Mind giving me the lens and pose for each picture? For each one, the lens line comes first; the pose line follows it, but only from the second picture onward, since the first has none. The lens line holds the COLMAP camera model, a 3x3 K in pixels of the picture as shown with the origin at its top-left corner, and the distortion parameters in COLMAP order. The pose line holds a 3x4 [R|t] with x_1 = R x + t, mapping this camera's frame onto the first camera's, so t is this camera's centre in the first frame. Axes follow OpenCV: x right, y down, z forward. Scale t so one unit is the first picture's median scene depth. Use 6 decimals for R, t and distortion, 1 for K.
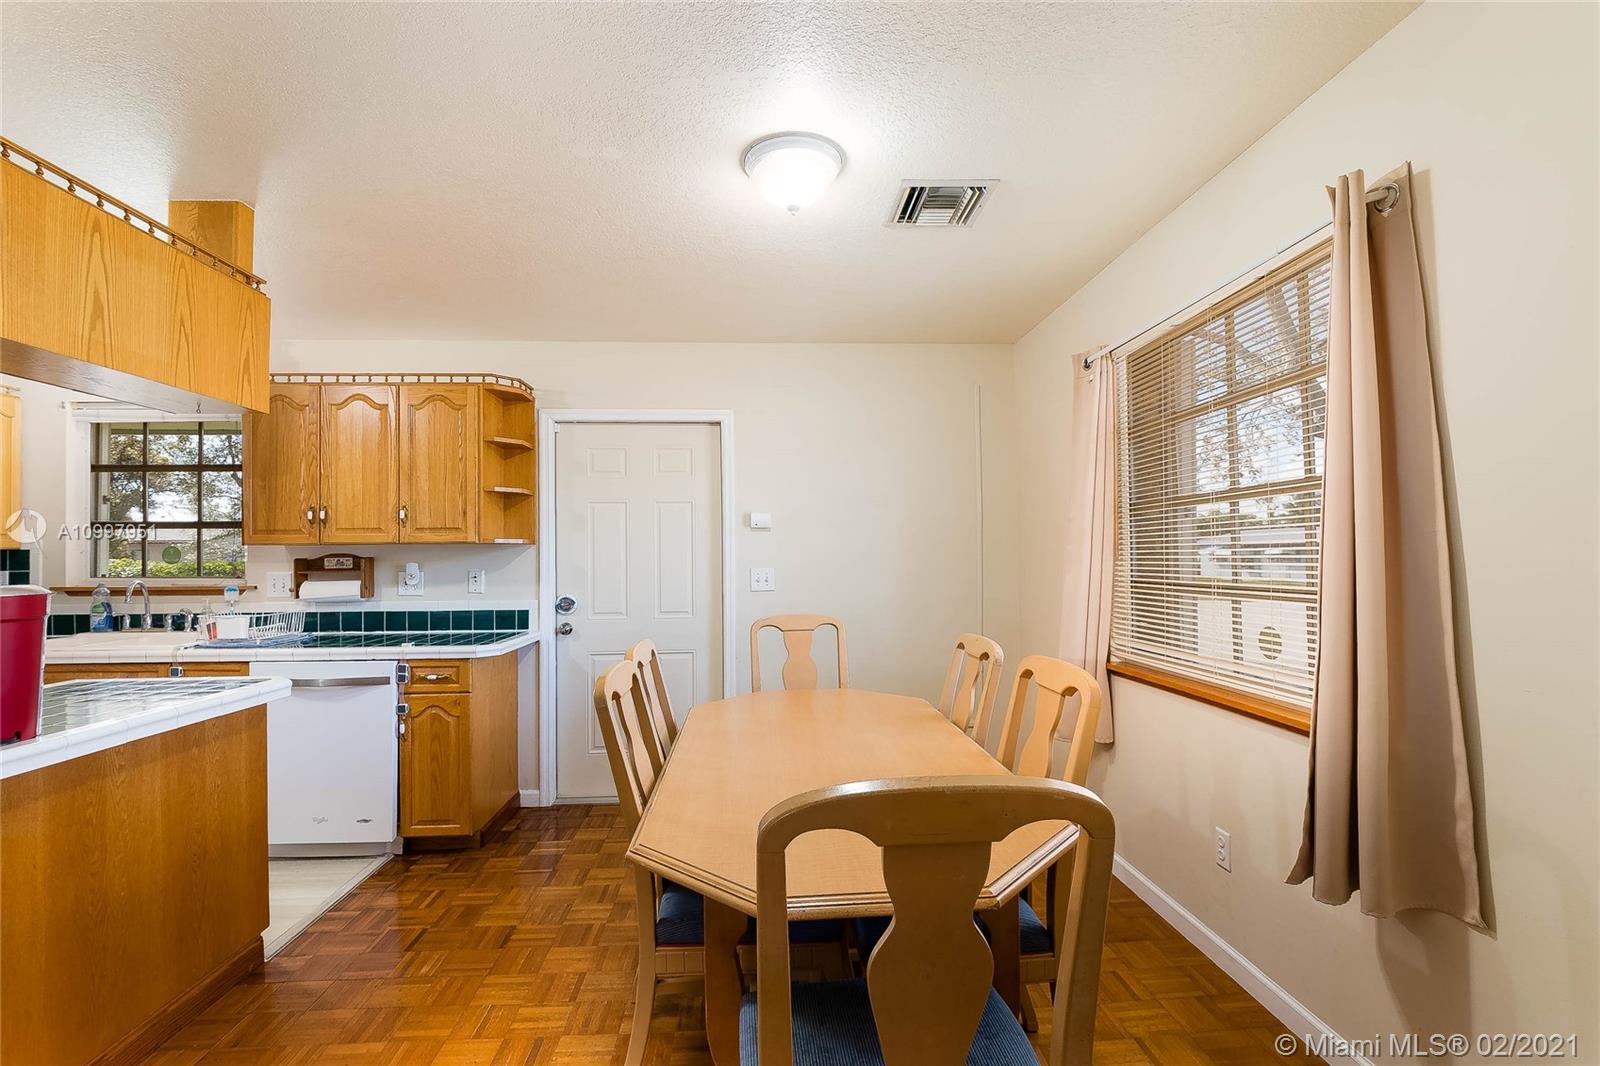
lens RADIAL K [[716.1, 0, 810.3], [0, 716.1, 542.0], [0, 0, 1]] dist [-0.000409, -0.008820]
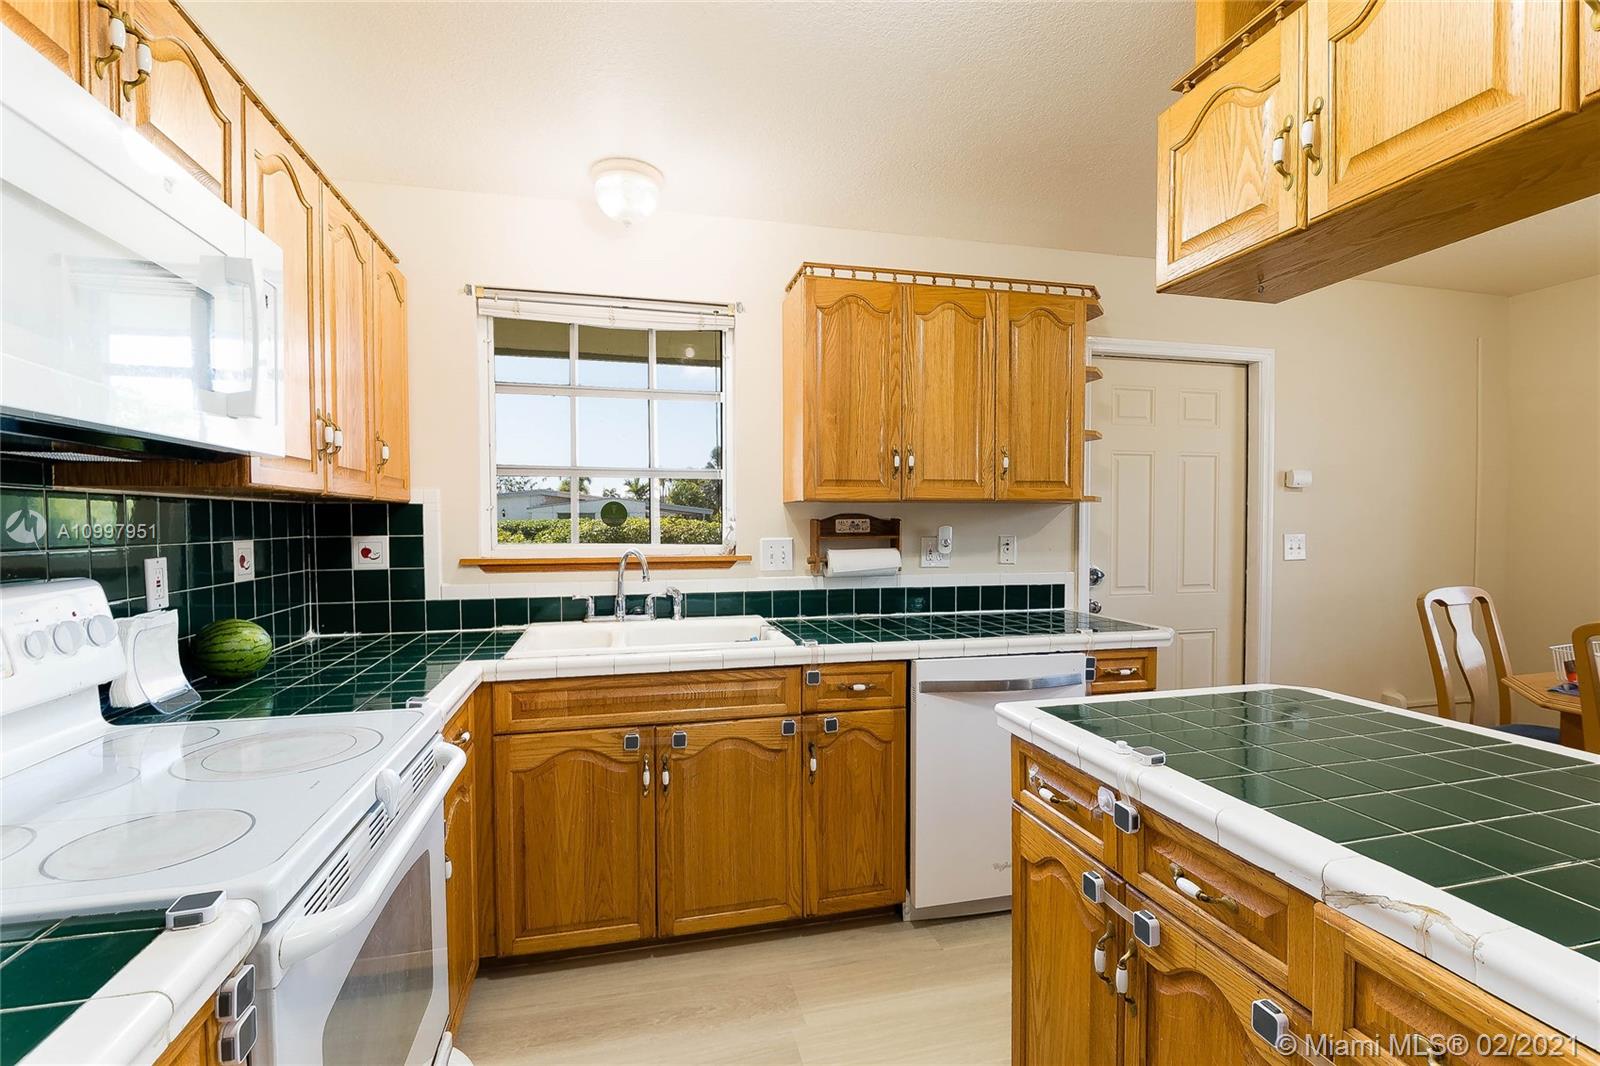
lens RADIAL K [[716.1, 0, 806.0], [0, 716.1, 543.5], [0, 0, 1]] dist [-0.000409, -0.008820]
pose [[0.984861, 0.000779, 0.173345, -0.843289], [-0.008540, 0.998994, 0.044033, 0.015029], [-0.173136, -0.044847, 0.983876, 0.252118]]
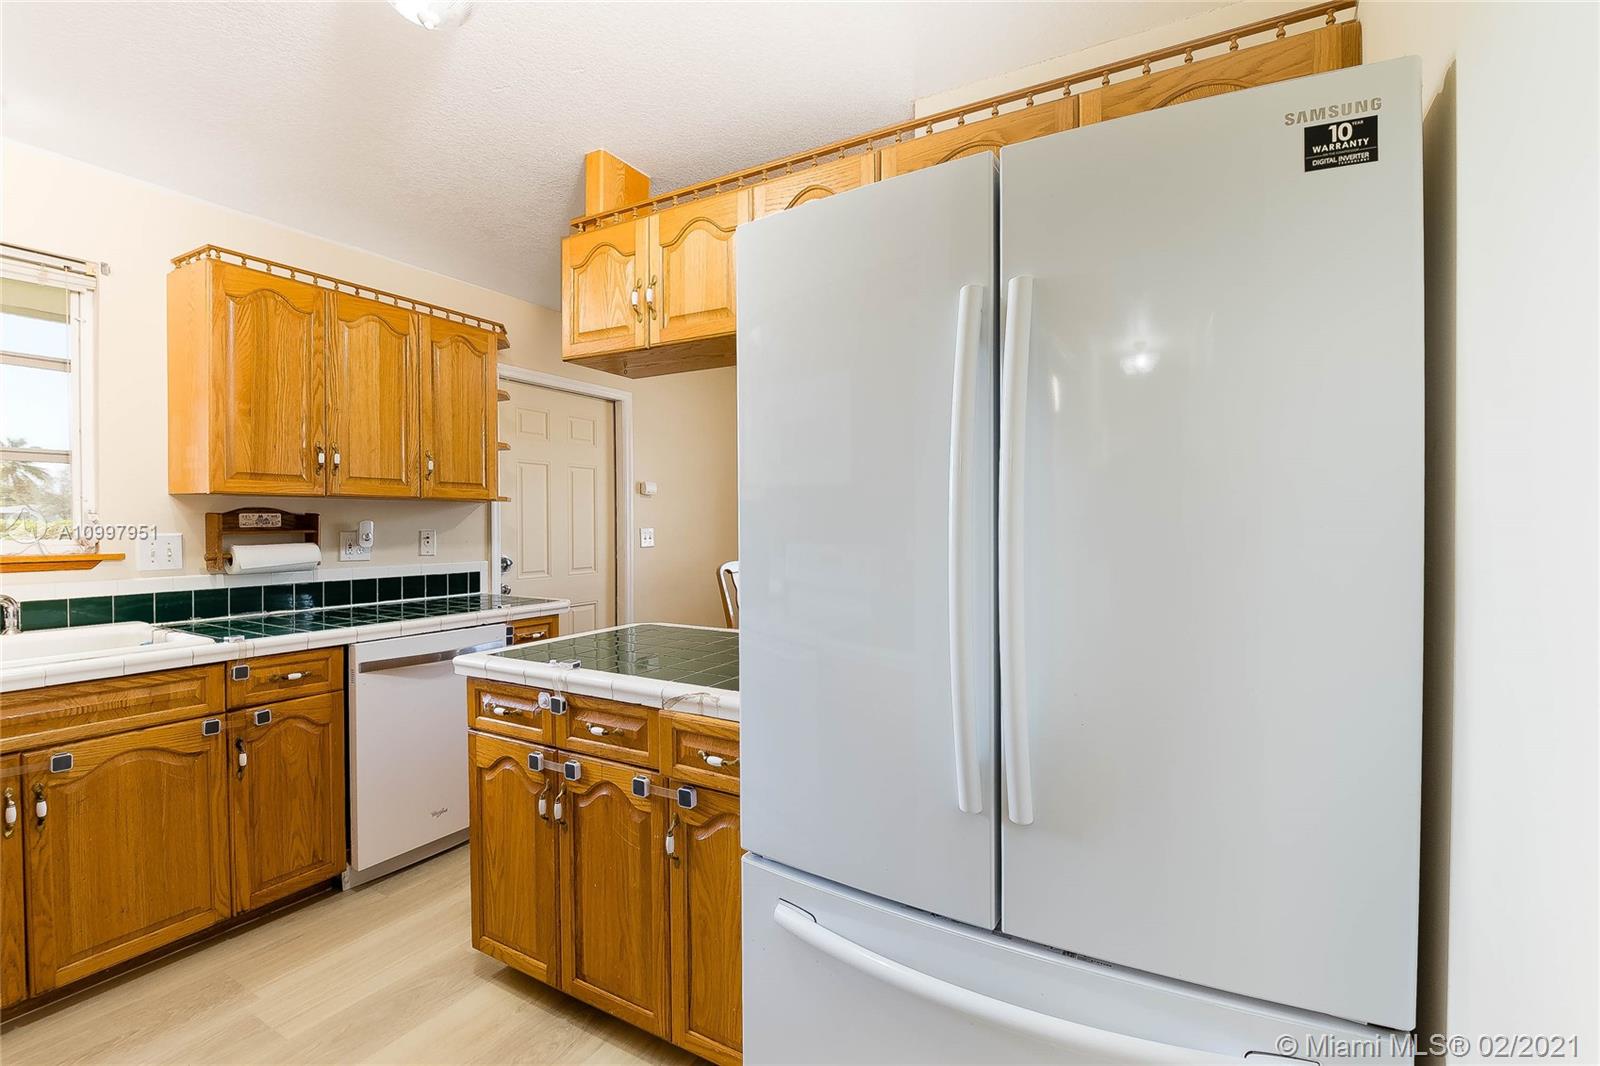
lens RADIAL K [[716.1, 0, 804.8], [0, 716.1, 539.0], [0, 0, 1]] dist [-0.000409, -0.008820]
pose [[0.548547, -0.012327, 0.836029, -0.970702], [-0.020164, 0.999405, 0.027966, 0.016467], [-0.835876, -0.032199, 0.547973, 0.120418]]
